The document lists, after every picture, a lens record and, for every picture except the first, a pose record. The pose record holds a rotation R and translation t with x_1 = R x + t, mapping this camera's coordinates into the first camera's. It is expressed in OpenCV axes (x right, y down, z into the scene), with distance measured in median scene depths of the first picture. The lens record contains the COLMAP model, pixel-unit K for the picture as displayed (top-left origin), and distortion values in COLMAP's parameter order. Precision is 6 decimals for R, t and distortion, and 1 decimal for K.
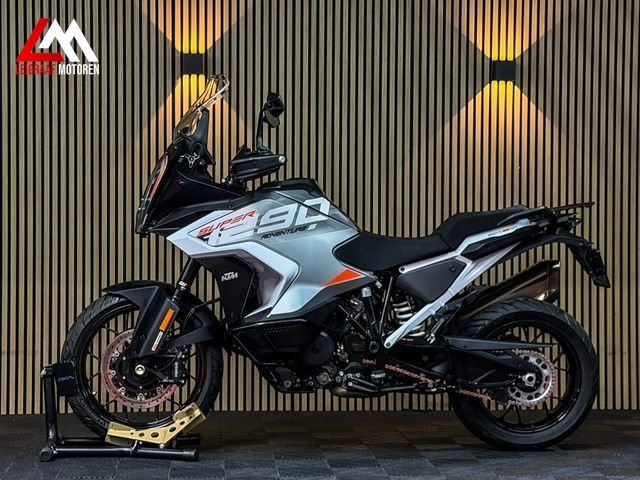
lens RADIAL K [[1436.6, 0, 325.2], [0, 1436.6, 236.0], [0, 0, 1]] dist [0.129110, 0.000000]
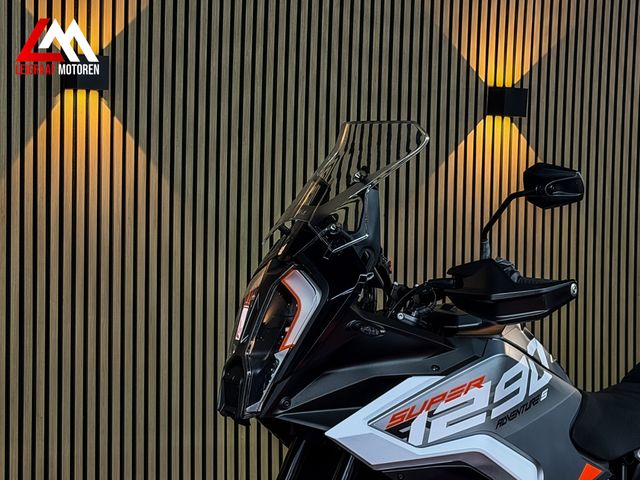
lens RADIAL K [[1436.6, 0, 324.1], [0, 1436.6, 240.9], [0, 0, 1]] dist [0.129110, 0.000000]
pose [[0.900263, -0.004082, 0.435327, -0.325929], [-0.004575, 0.999812, 0.018837, -0.075423], [-0.435322, -0.018950, 0.900075, 0.513094]]
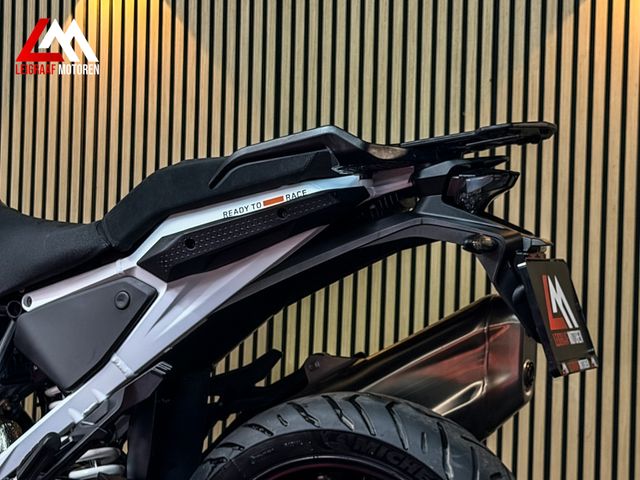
lens RADIAL K [[1436.6, 0, 320.5], [0, 1436.6, 246.5], [0, 0, 1]] dist [0.129110, 0.000000]
pose [[0.870159, 0.009093, -0.492687, 0.313392], [-0.030114, 0.998942, -0.034750, 0.019481], [0.491849, 0.045074, 0.869513, 0.693680]]
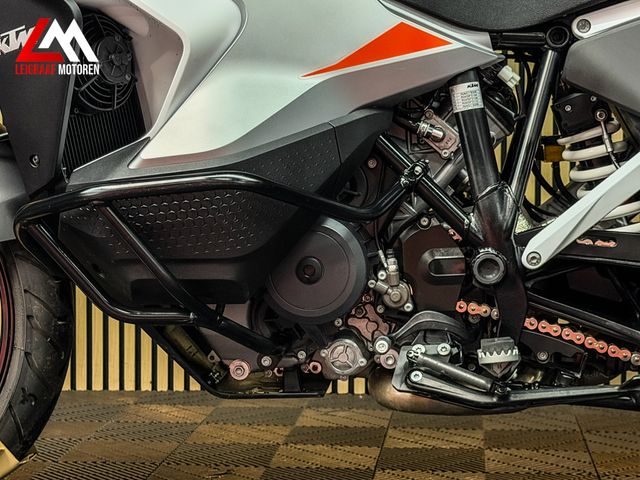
lens RADIAL K [[1436.6, 0, 319.5], [0, 1436.6, 259.6], [0, 0, 1]] dist [0.129110, 0.000000]
pose [[0.981706, 0.006313, -0.190298, 0.057244], [0.008276, 0.997091, 0.075769, 0.050185], [0.190222, -0.075958, 0.978798, 0.663938]]
